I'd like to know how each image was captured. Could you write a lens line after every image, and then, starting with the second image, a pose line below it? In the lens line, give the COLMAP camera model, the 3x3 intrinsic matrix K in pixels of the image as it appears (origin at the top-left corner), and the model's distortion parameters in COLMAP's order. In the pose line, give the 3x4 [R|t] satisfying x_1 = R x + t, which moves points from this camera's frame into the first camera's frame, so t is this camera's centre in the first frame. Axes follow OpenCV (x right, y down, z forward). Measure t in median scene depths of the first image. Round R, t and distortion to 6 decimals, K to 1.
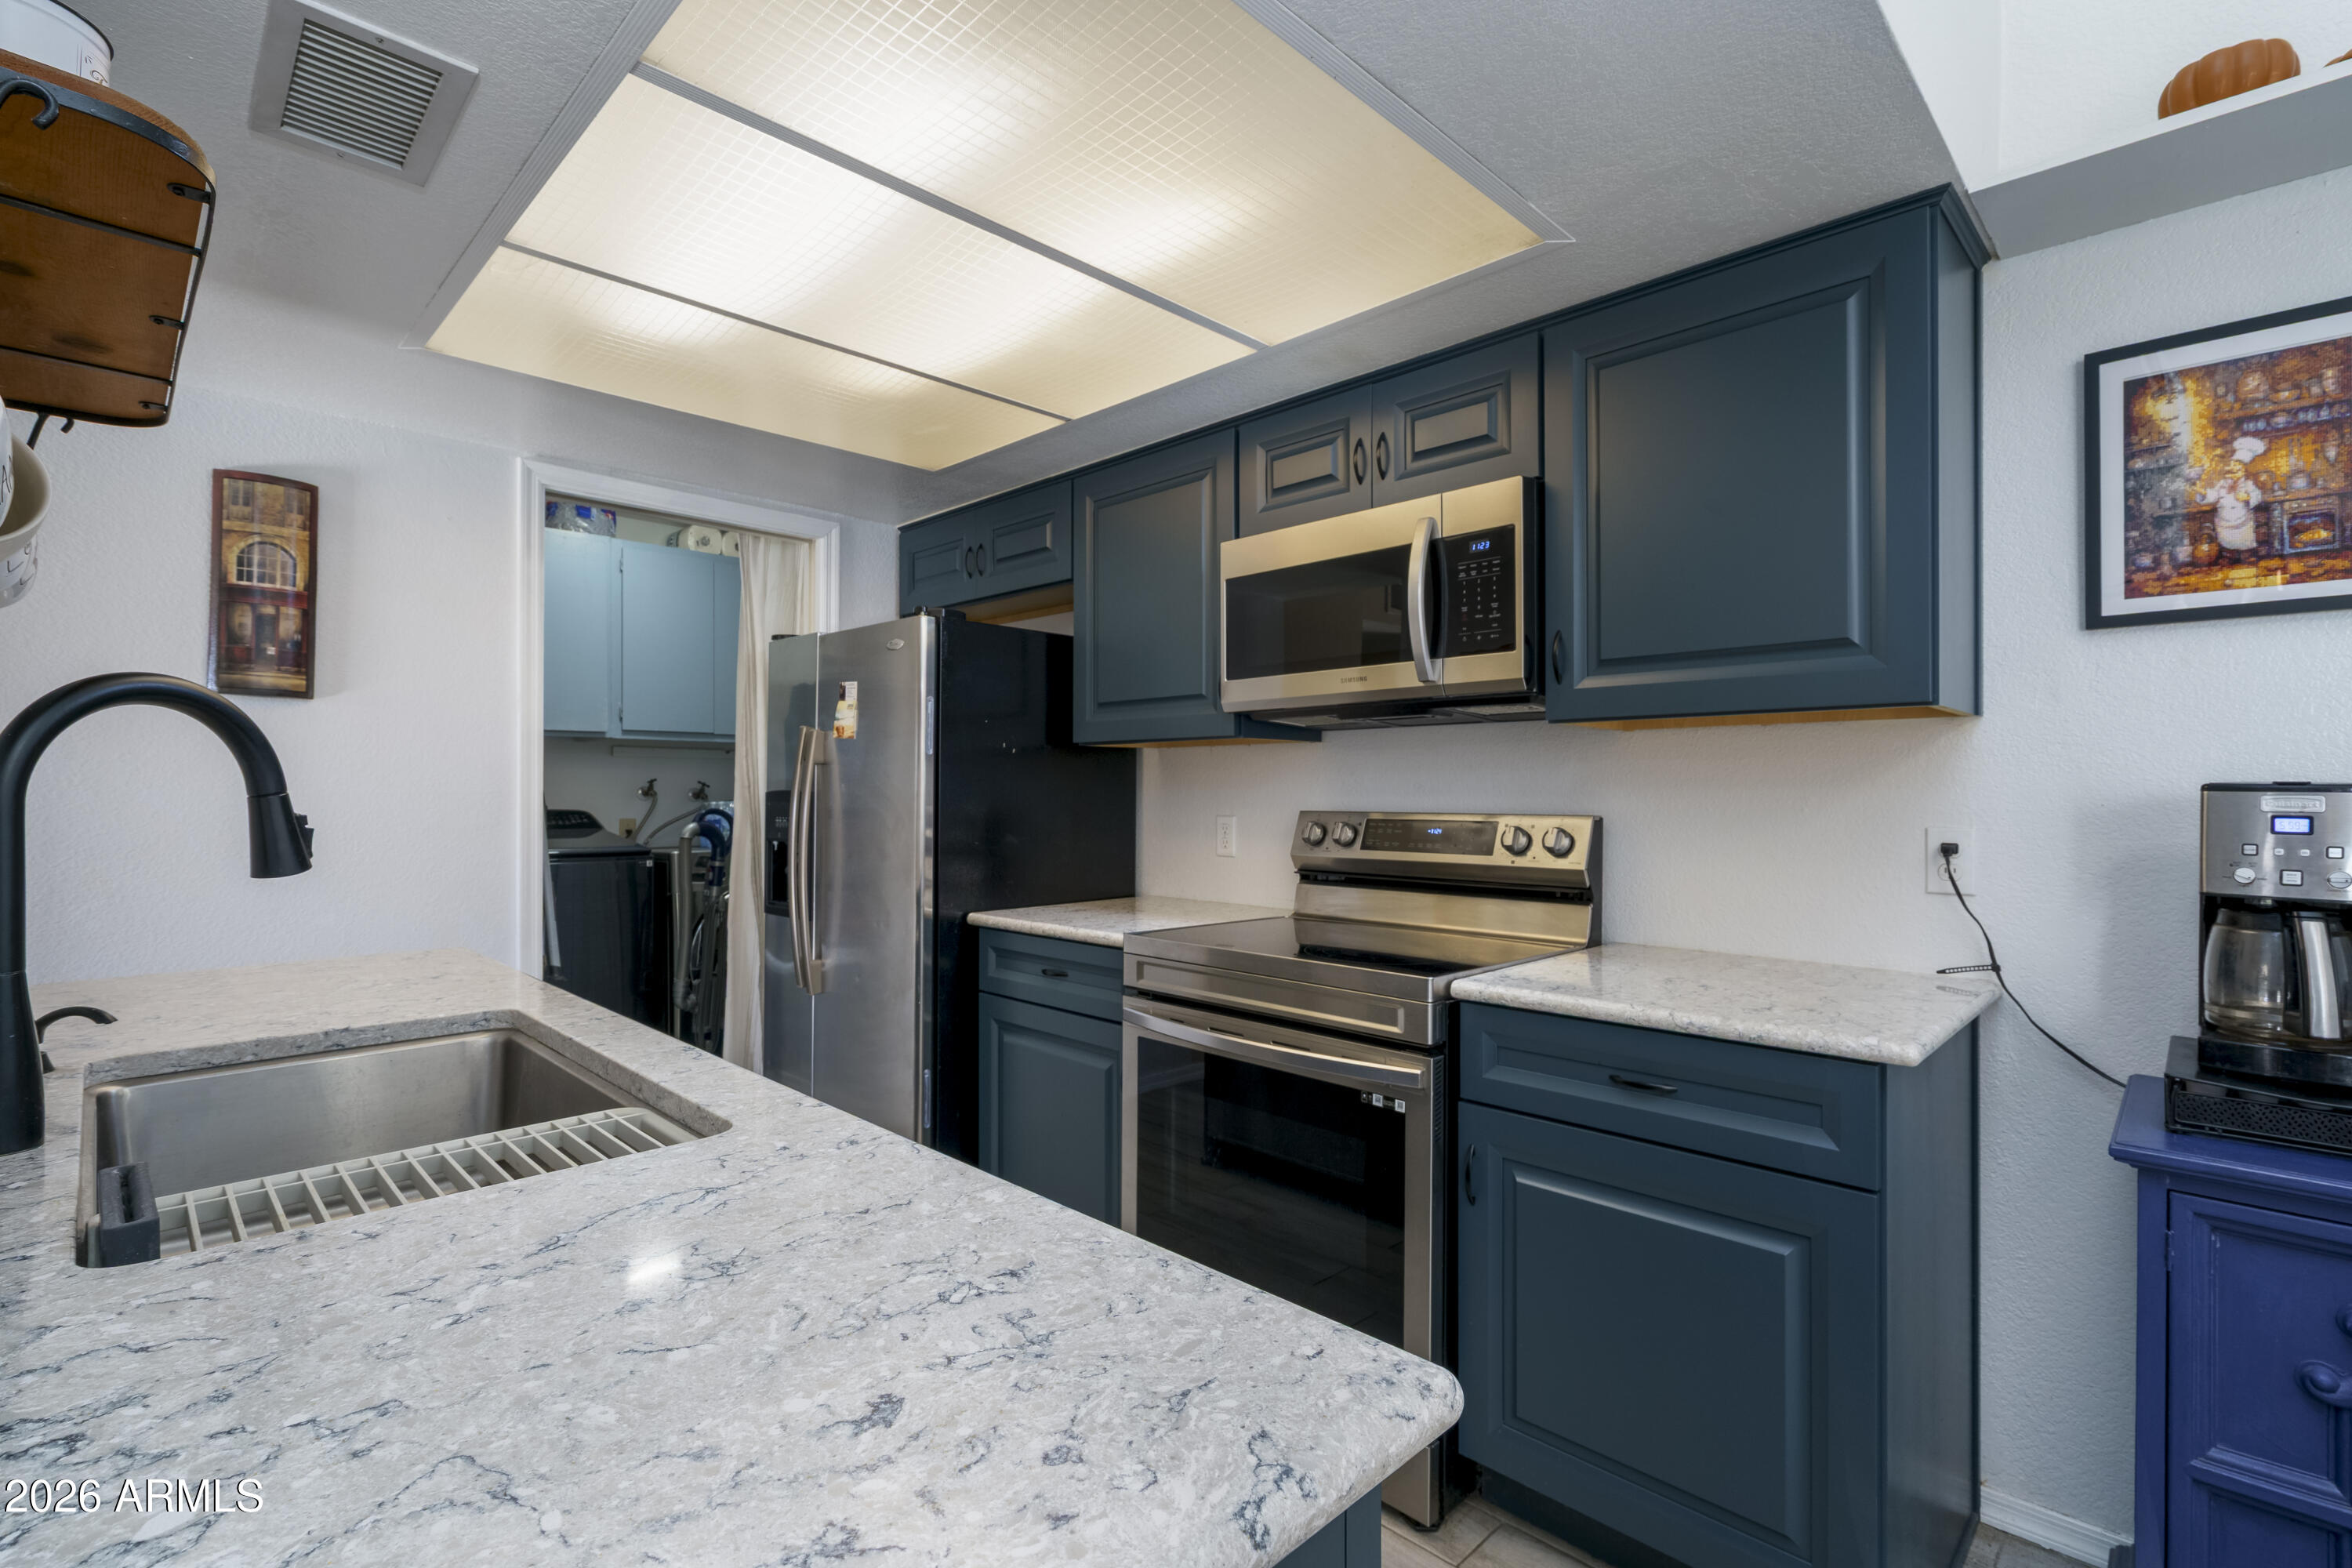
lens RADIAL K [[1082.1, 0, 1177.8], [0, 1082.1, 794.4], [0, 0, 1]] dist [0.001523, -0.000070]
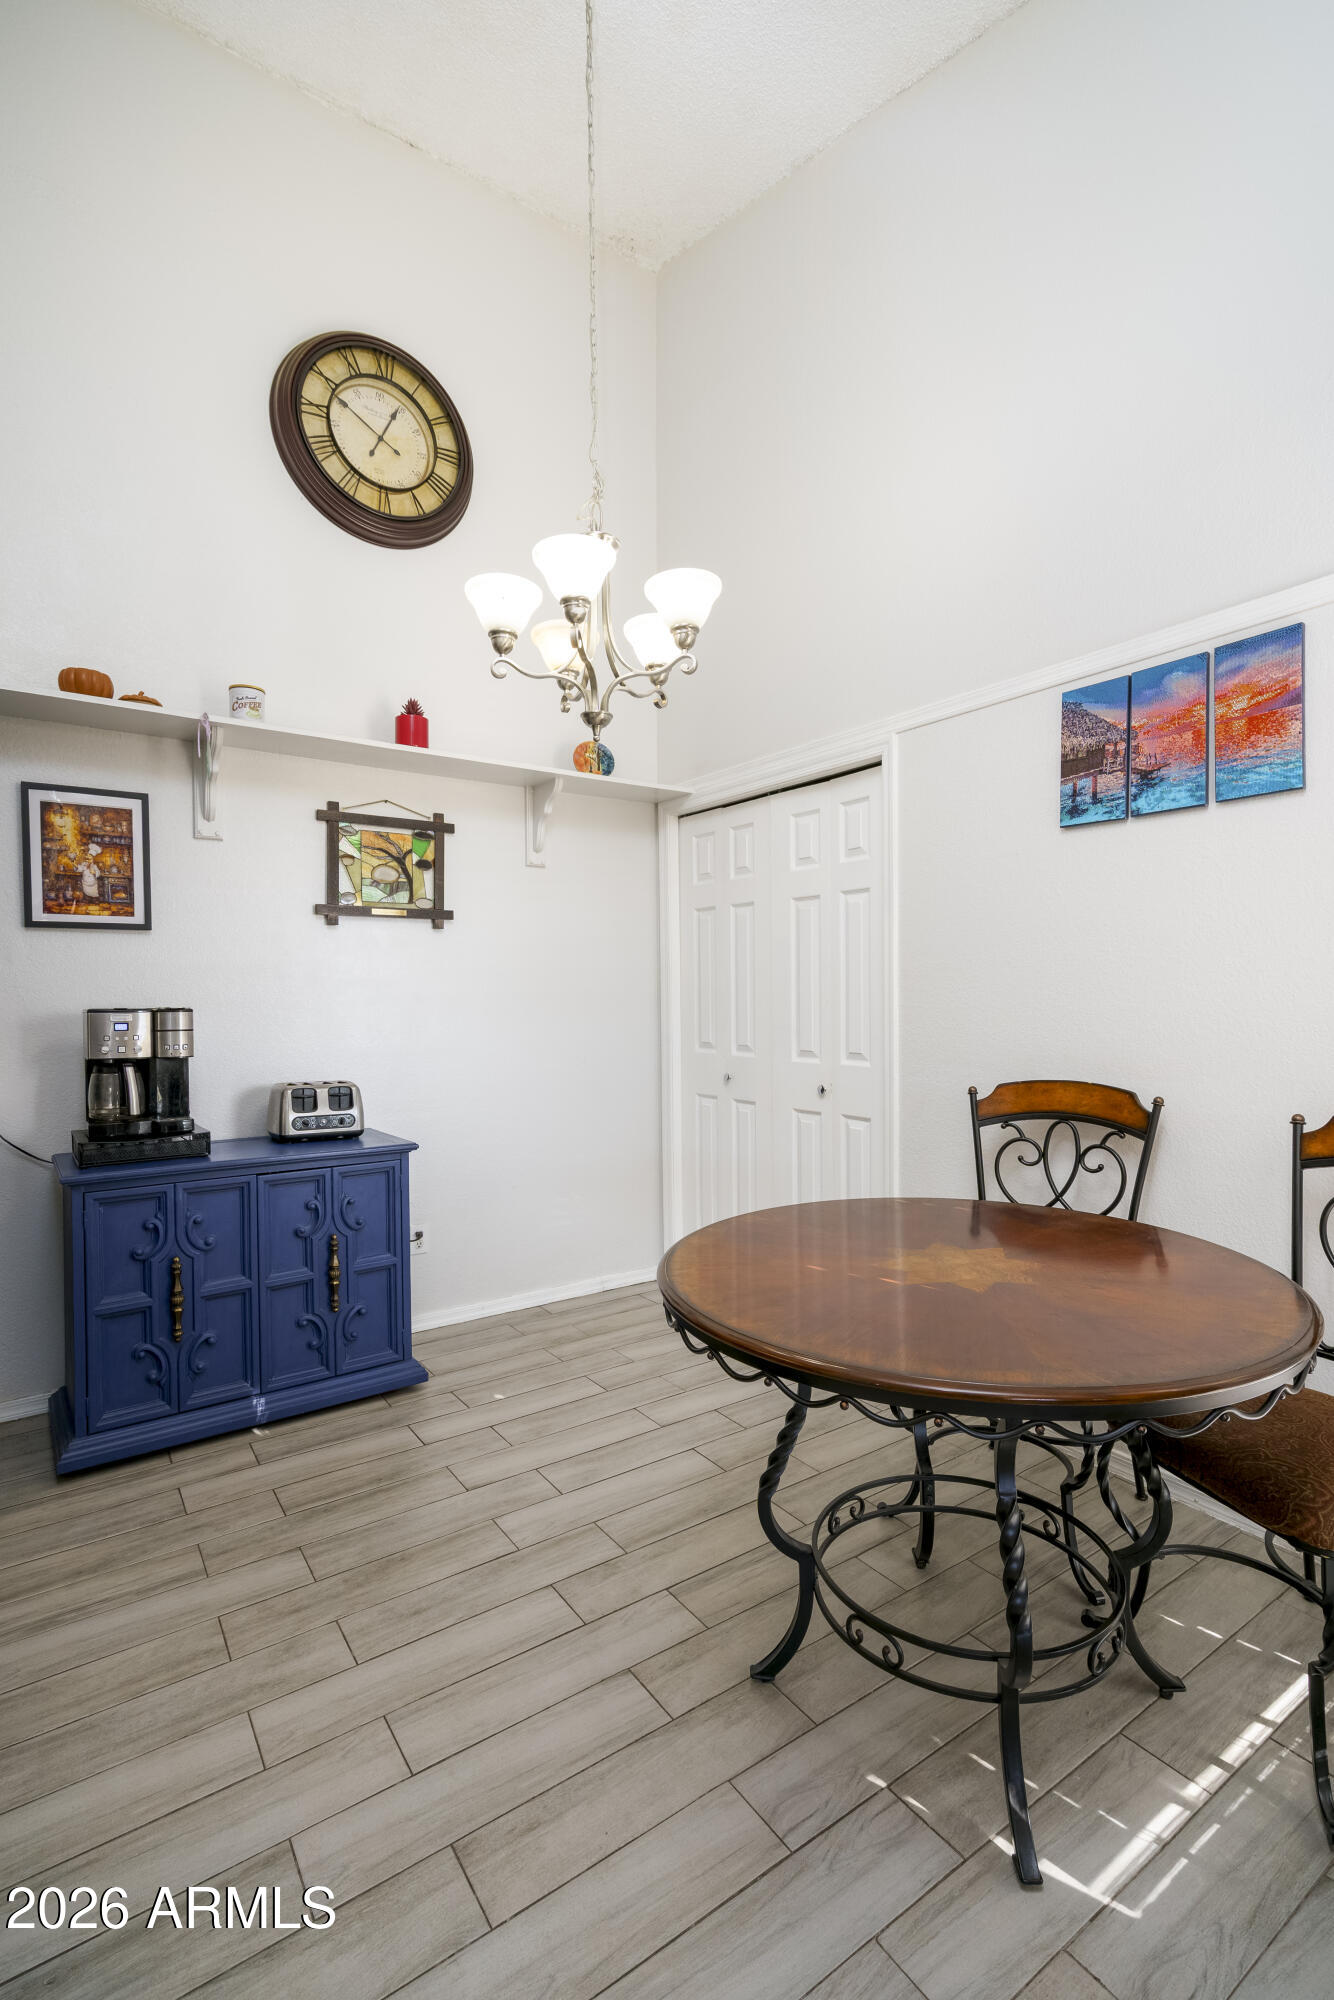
lens RADIAL K [[920.1, 0, 668.5], [0, 920.1, 1010.1], [0, 0, 1]] dist [0.001523, -0.000070]
pose [[0.188634, -0.013123, 0.981960, -0.560647], [0.013022, 0.999856, 0.010860, -0.010989], [-0.981961, 0.010739, 0.188778, -0.428599]]
